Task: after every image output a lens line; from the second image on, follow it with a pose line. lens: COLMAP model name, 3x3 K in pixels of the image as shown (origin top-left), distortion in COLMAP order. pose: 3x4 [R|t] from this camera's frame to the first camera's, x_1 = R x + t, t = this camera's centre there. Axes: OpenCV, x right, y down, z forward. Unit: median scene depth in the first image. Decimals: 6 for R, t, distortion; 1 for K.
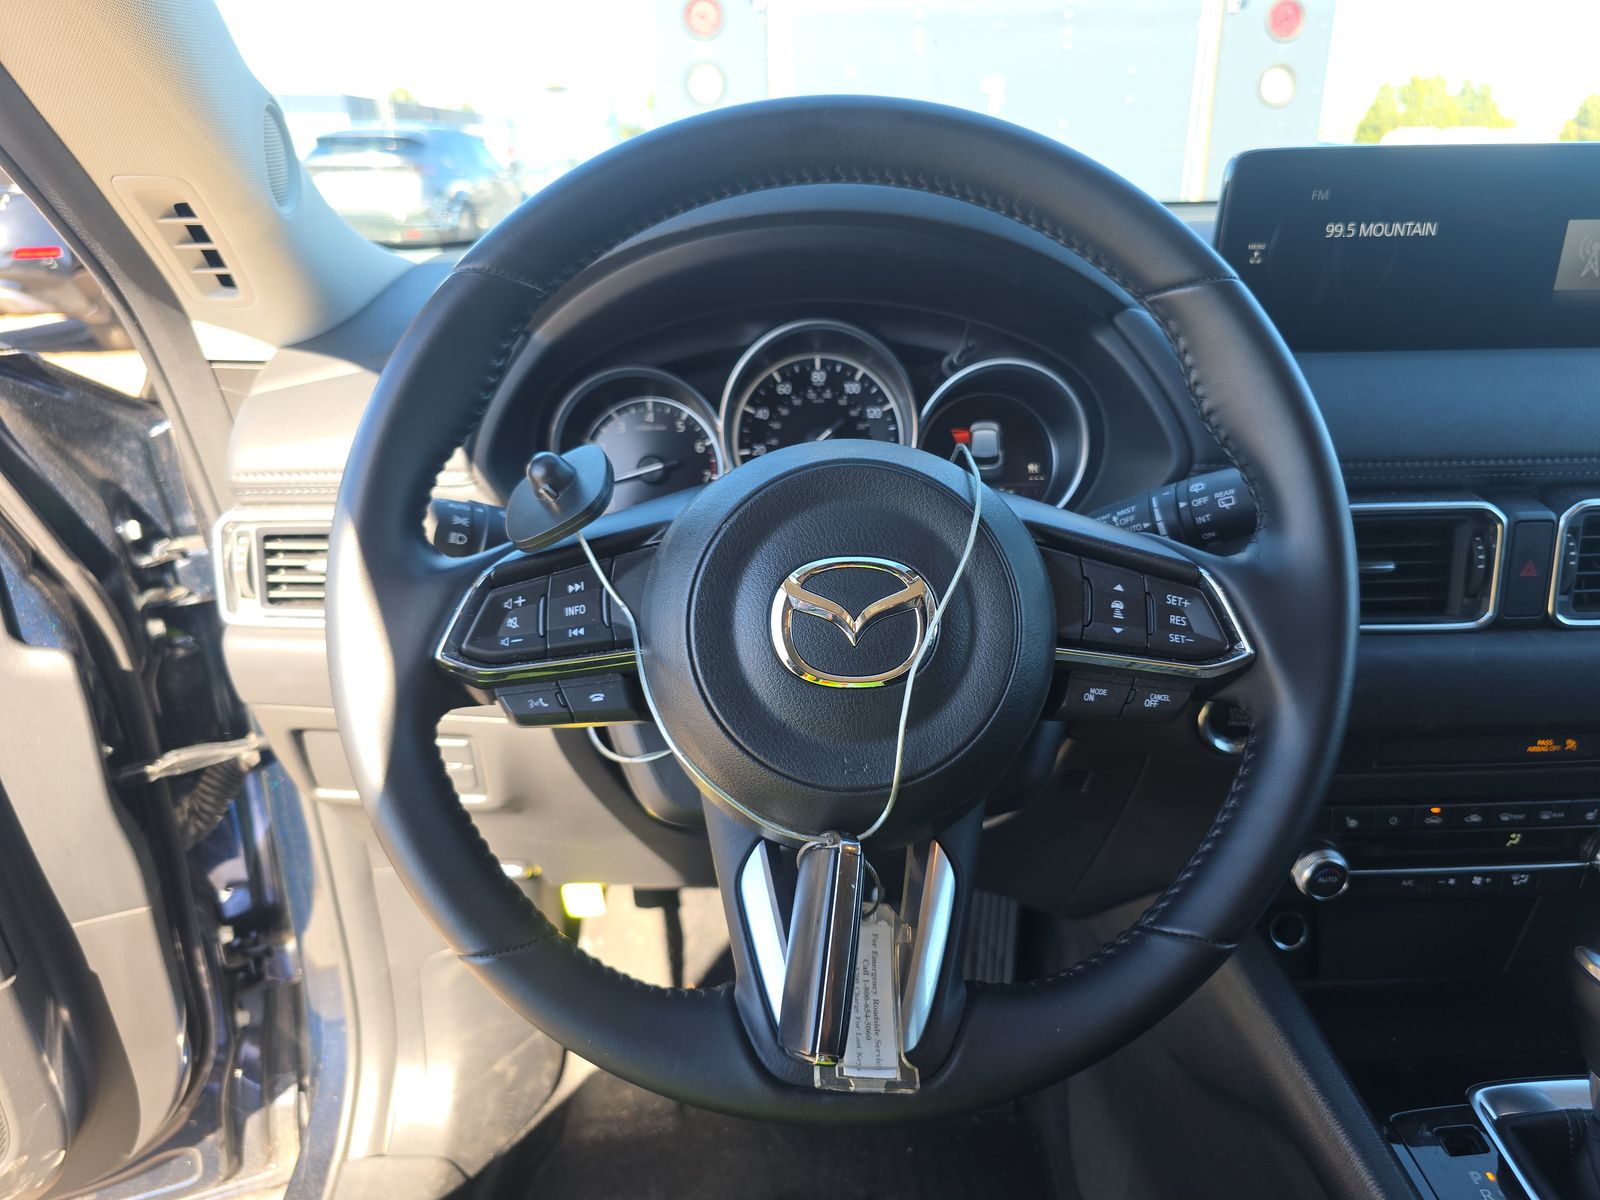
lens RADIAL K [[1067.6, 0, 794.1], [0, 1067.6, 602.4], [0, 0, 1]] dist [0.038006, -0.022378]
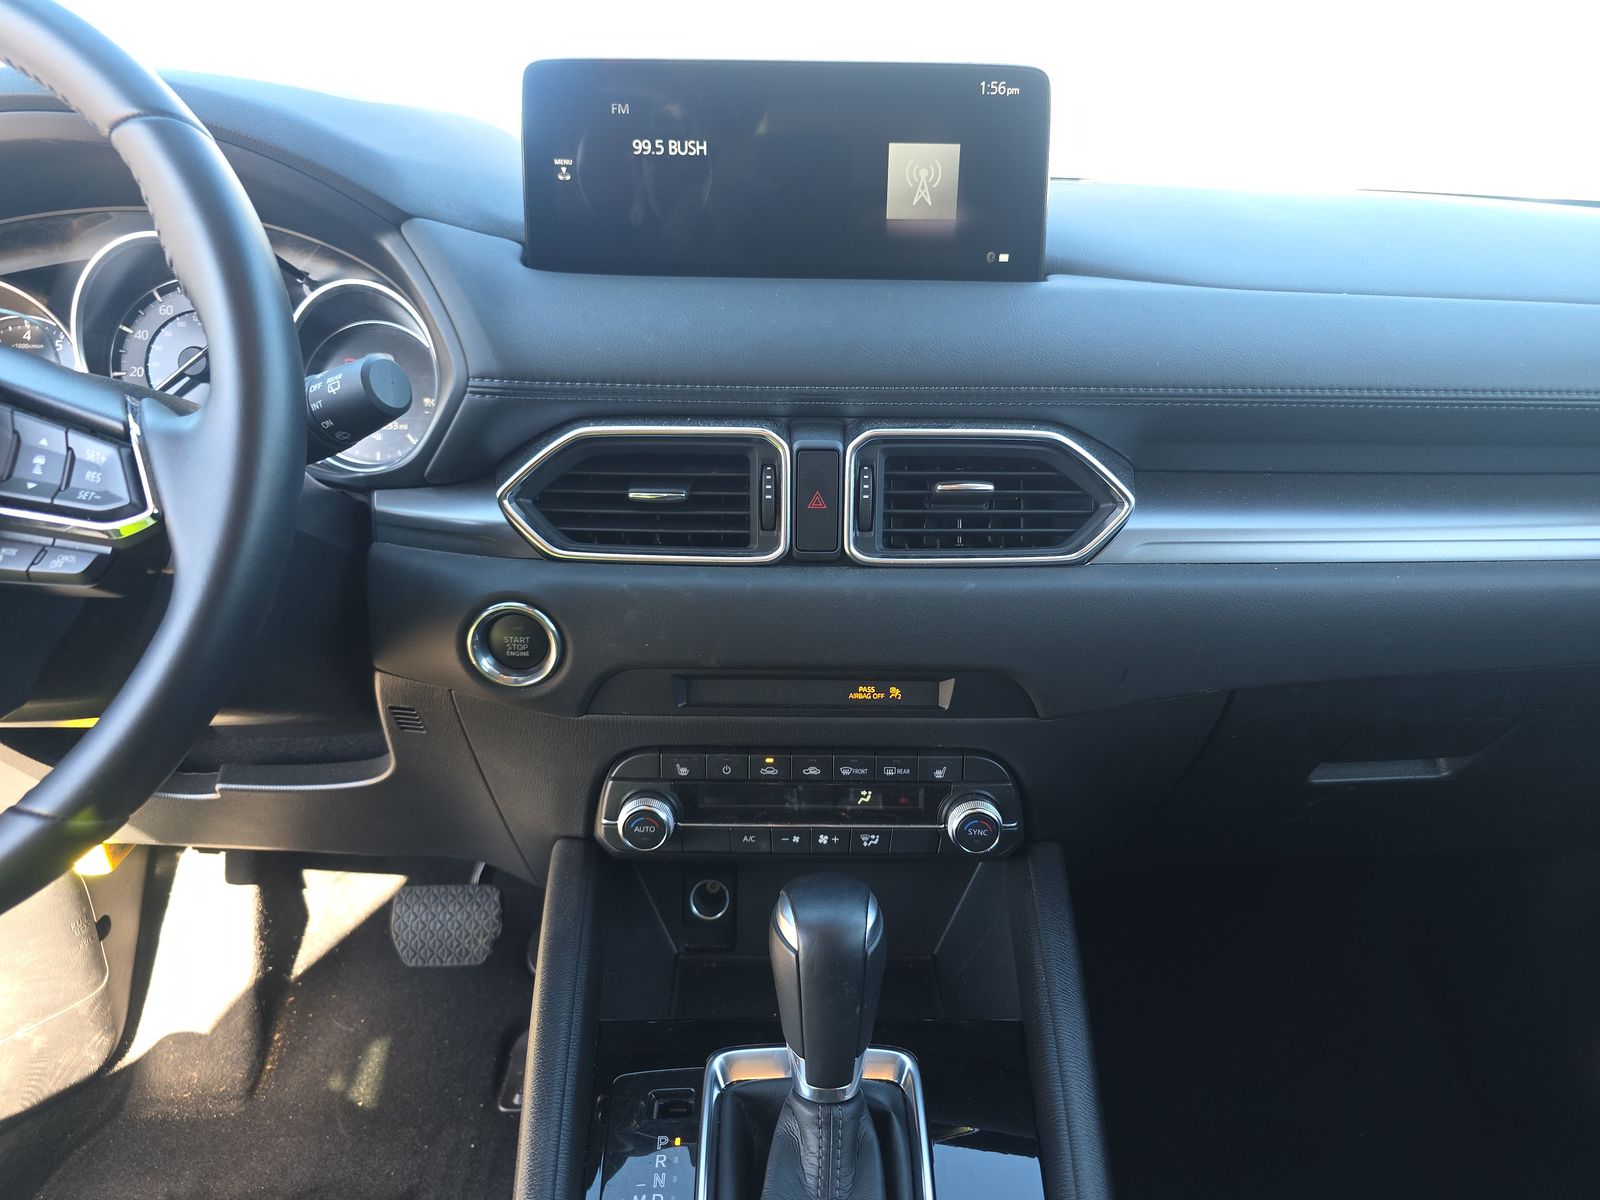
lens RADIAL K [[1067.6, 0, 796.0], [0, 1067.6, 607.4], [0, 0, 1]] dist [0.038006, -0.022378]
pose [[0.998843, 0.032533, -0.035404, 0.681338], [-0.033904, 0.998670, -0.038833, 0.098639], [0.034094, 0.039988, 0.998618, 0.060355]]
